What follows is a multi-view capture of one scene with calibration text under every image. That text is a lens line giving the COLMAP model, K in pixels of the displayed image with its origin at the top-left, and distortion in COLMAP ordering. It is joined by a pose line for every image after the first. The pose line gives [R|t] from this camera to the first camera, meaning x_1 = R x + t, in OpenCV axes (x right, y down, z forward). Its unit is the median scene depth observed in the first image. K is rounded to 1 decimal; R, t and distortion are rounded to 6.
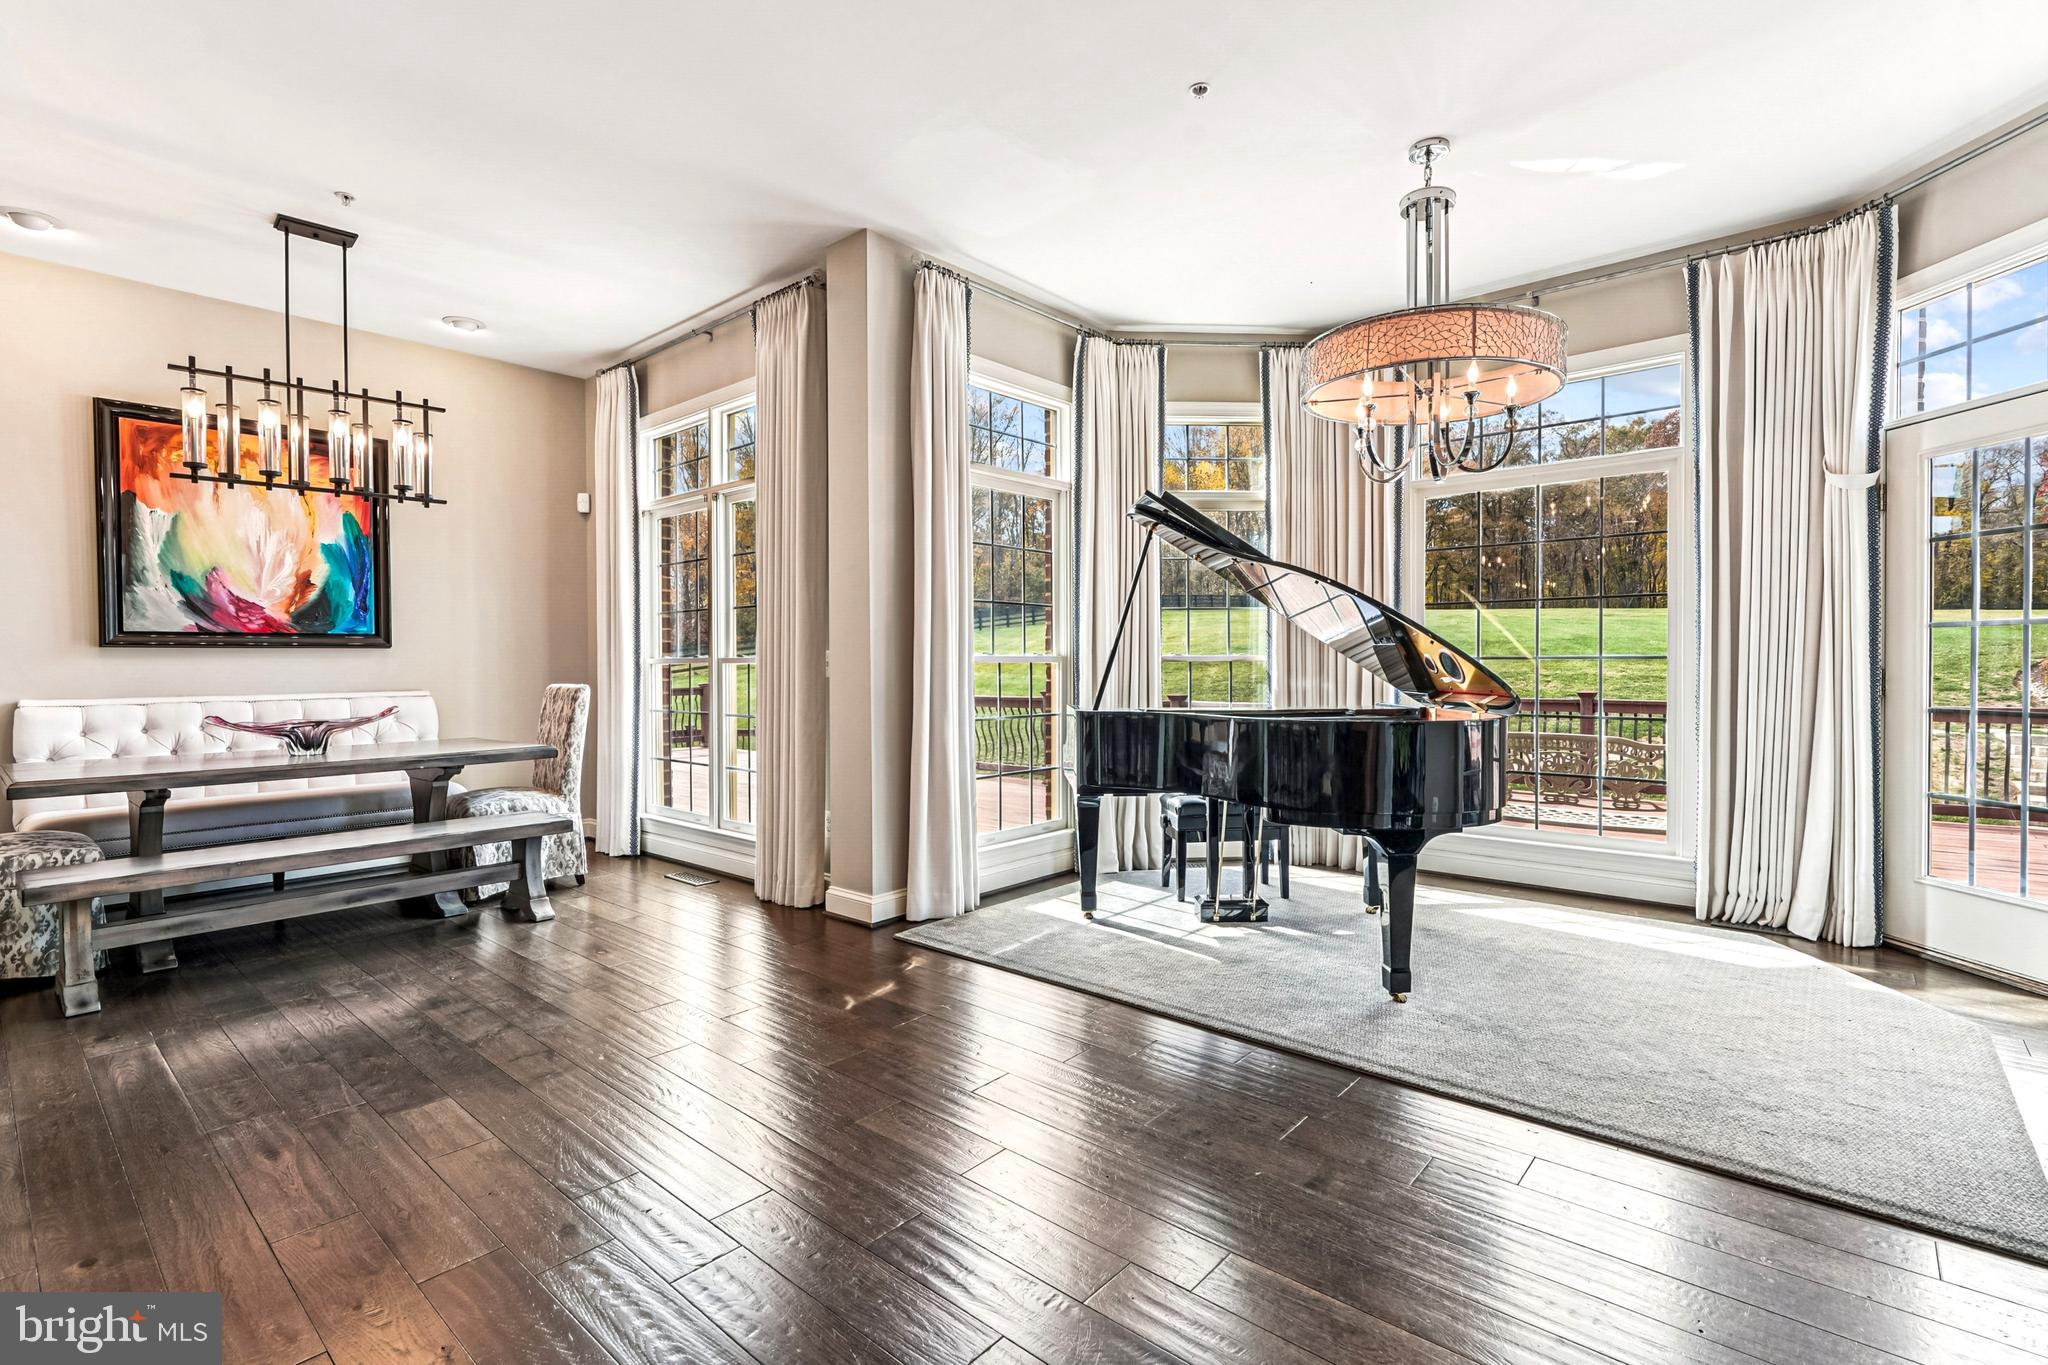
lens RADIAL K [[946.0, 0, 1033.8], [0, 946.0, 676.7], [0, 0, 1]] dist [0.000255, -0.000375]
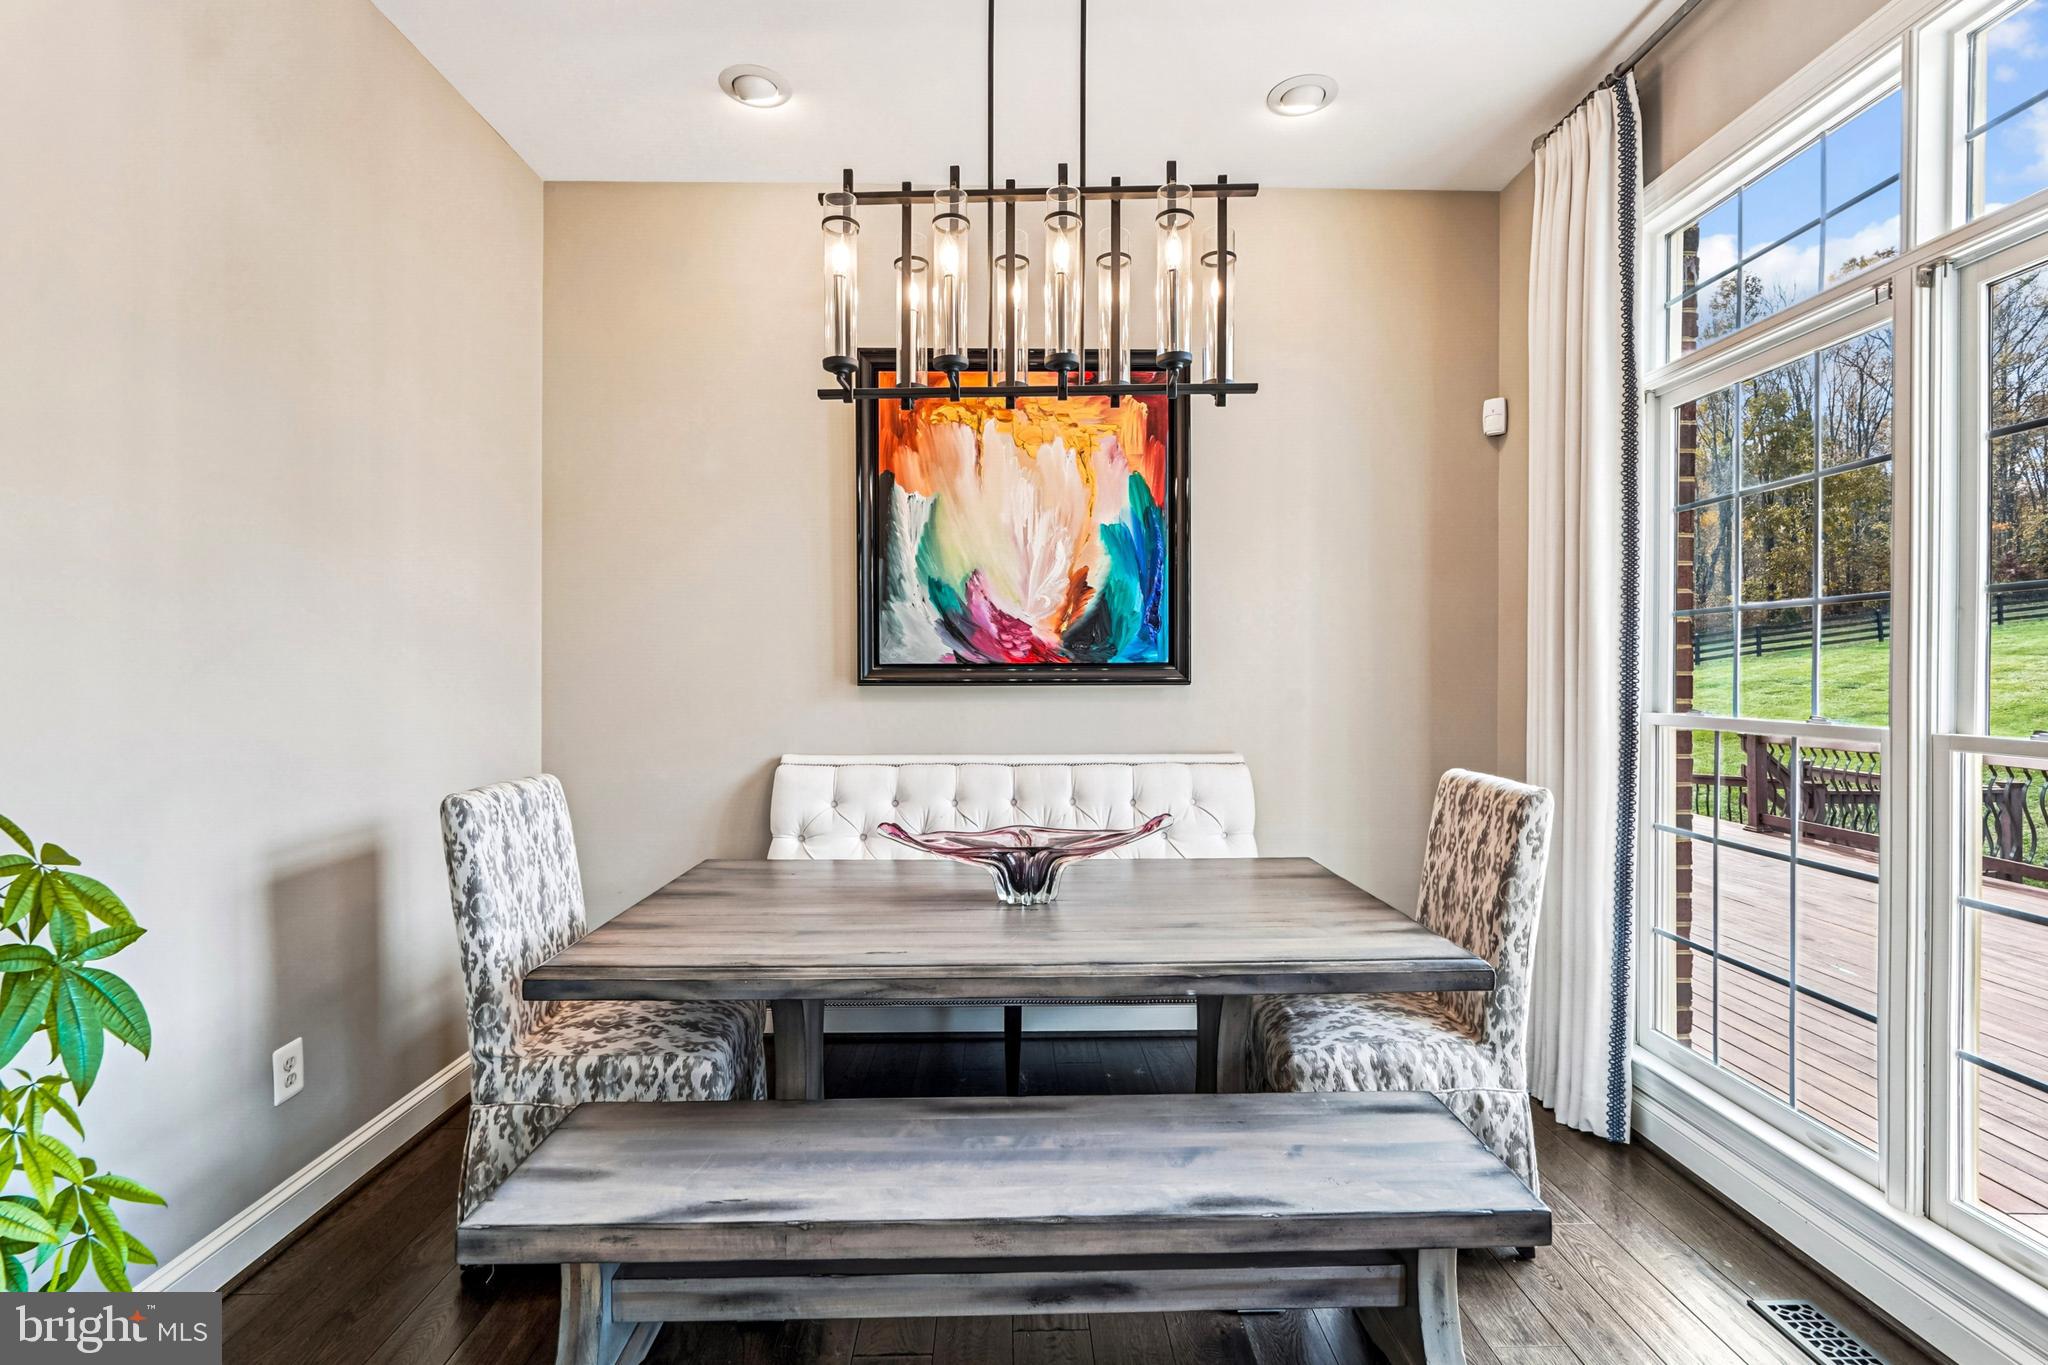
lens RADIAL K [[946.0, 0, 1031.0], [0, 946.0, 677.9], [0, 0, 1]] dist [0.000255, -0.000375]
pose [[0.675912, 0.012087, -0.736884, -0.321900], [-0.014607, 0.999889, 0.003003, -0.038658], [0.736838, 0.008734, 0.676013, 0.552888]]
